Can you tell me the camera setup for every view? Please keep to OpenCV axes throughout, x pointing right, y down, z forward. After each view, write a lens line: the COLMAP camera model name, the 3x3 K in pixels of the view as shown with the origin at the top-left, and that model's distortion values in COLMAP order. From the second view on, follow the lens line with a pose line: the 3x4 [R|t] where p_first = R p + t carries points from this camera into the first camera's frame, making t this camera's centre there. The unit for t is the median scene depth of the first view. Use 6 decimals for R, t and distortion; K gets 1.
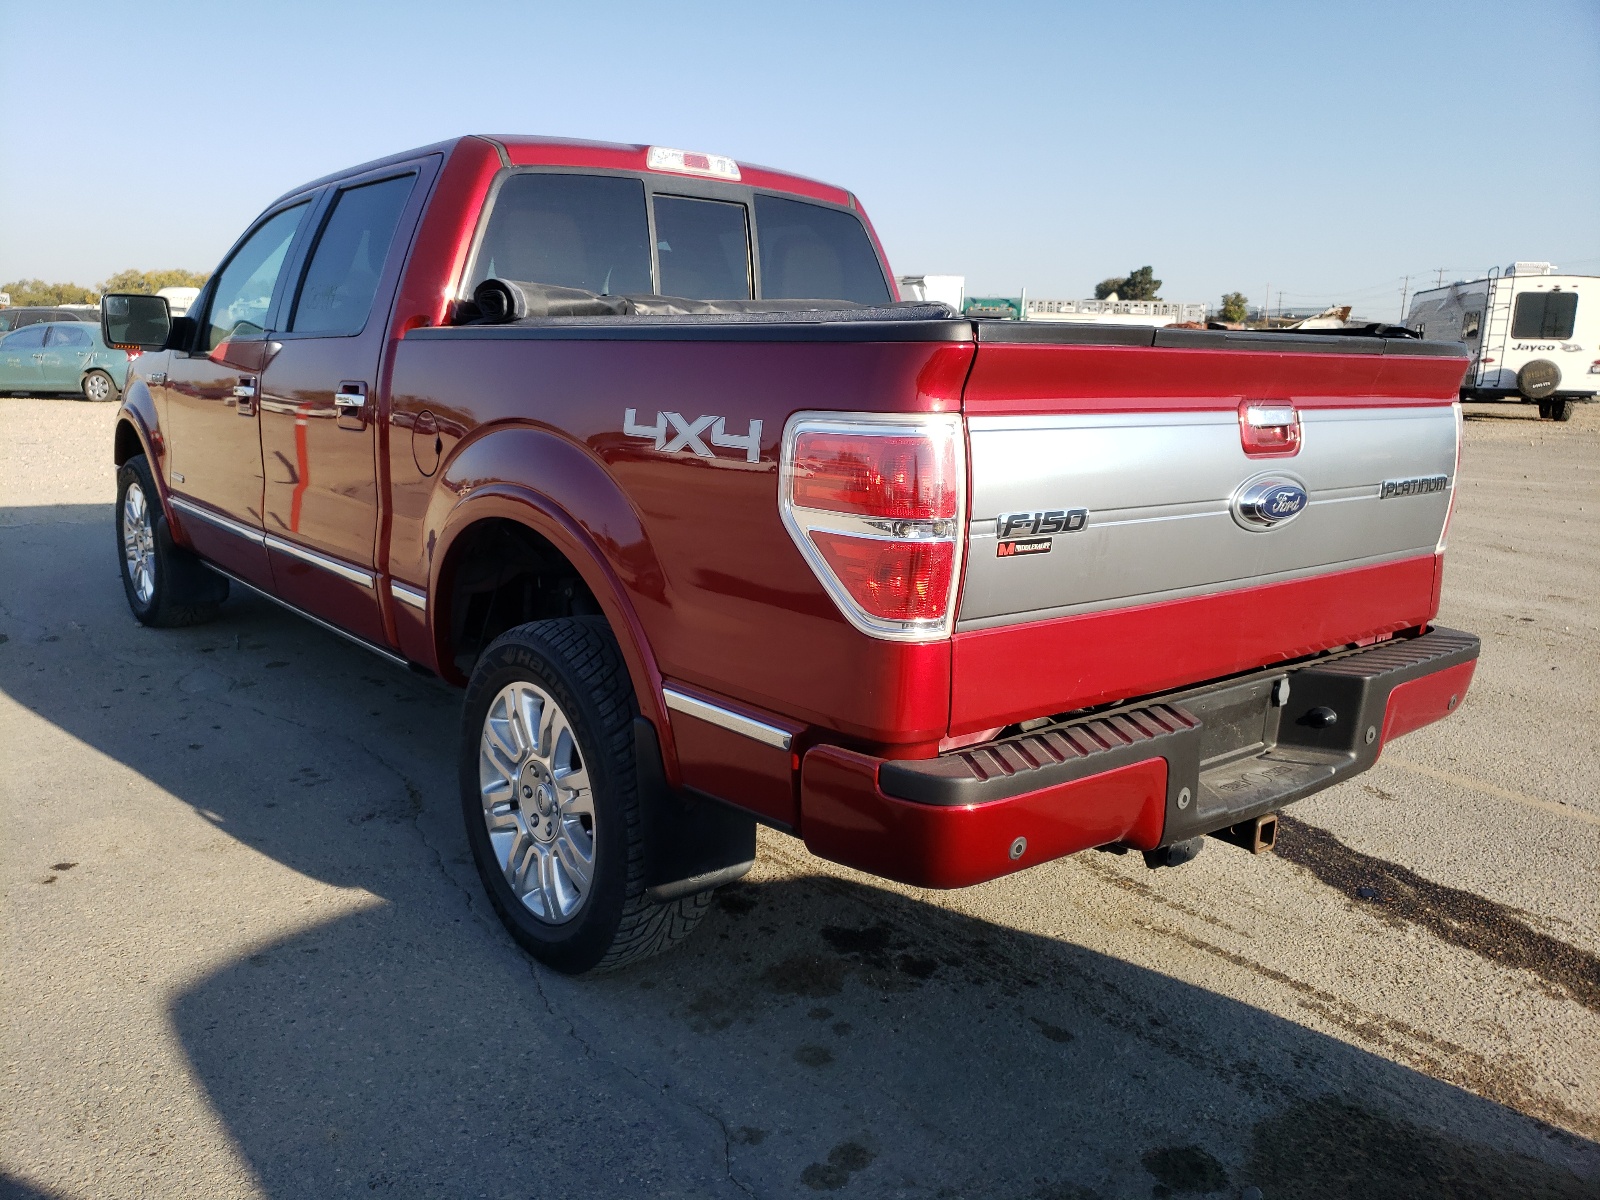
lens RADIAL K [[1169.0, 0, 796.2], [0, 1169.0, 595.2], [0, 0, 1]] dist [0.003040, 0.006147]
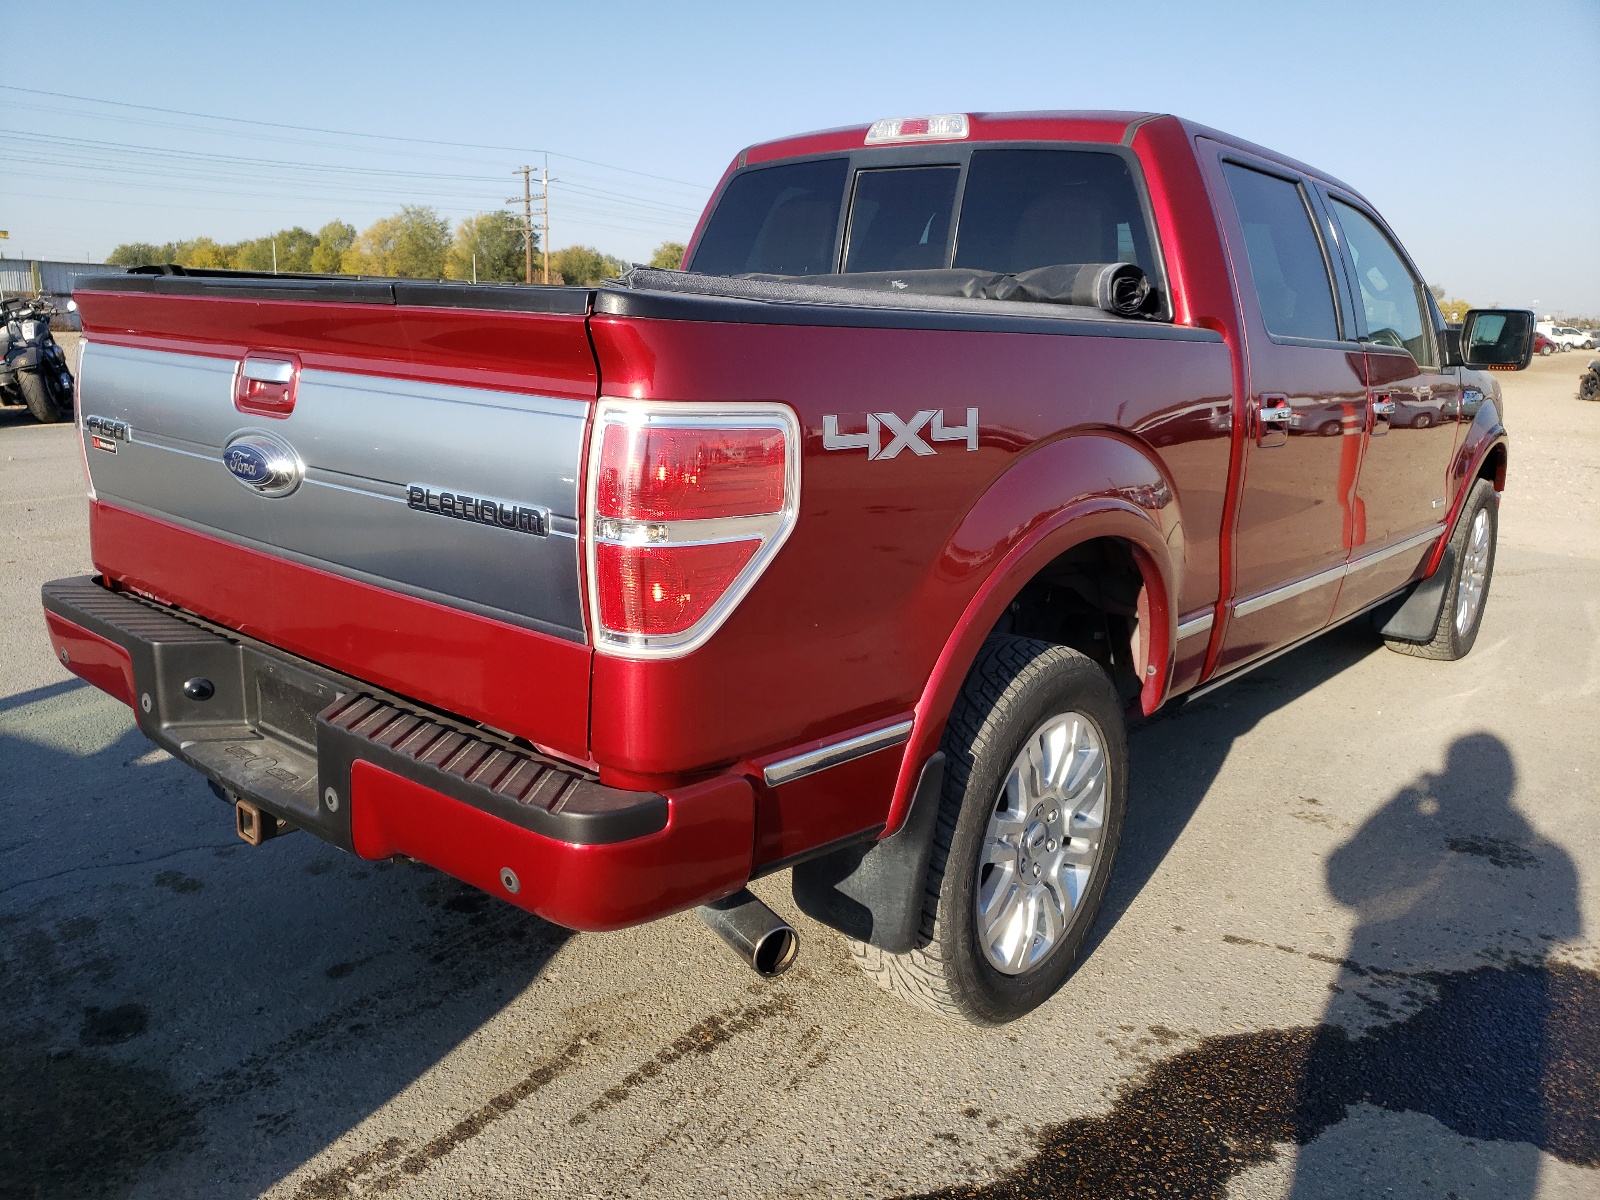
lens RADIAL K [[1239.8, 0, 795.6], [0, 1239.8, 606.0], [0, 0, 1]] dist [0.017038, -0.003772]
pose [[0.223280, 0.211712, -0.951485, 1.143021], [-0.236379, 0.958752, 0.157859, -0.178181], [0.945659, 0.189664, 0.264114, 0.912569]]
